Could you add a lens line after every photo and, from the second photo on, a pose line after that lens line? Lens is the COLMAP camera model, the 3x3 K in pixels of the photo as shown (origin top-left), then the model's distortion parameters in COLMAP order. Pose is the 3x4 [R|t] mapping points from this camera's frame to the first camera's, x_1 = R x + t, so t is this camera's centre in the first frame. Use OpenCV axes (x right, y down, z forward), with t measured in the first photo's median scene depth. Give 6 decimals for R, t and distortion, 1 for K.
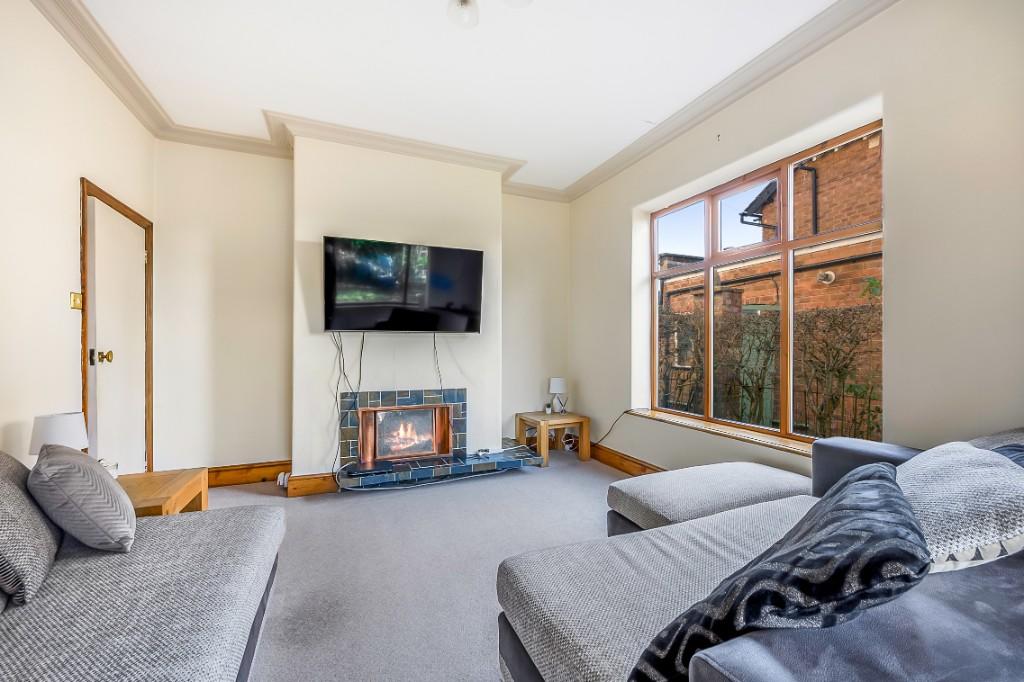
lens RADIAL K [[407.1, 0, 510.8], [0, 407.1, 343.2], [0, 0, 1]] dist [0.001181, -0.000365]
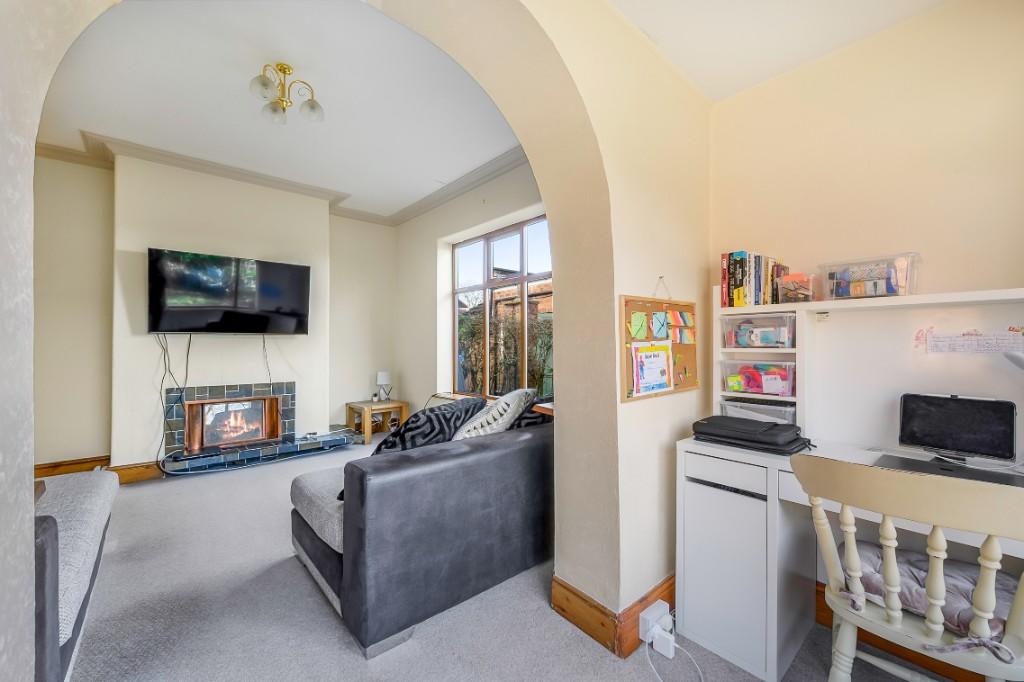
lens RADIAL K [[407.1, 0, 512.4], [0, 407.1, 338.4], [0, 0, 1]] dist [0.001181, -0.000365]
pose [[0.947491, -0.000926, 0.319782, 0.114034], [0.005015, 0.999916, -0.011965, 0.003234], [-0.319744, 0.012940, 0.947416, -0.331251]]
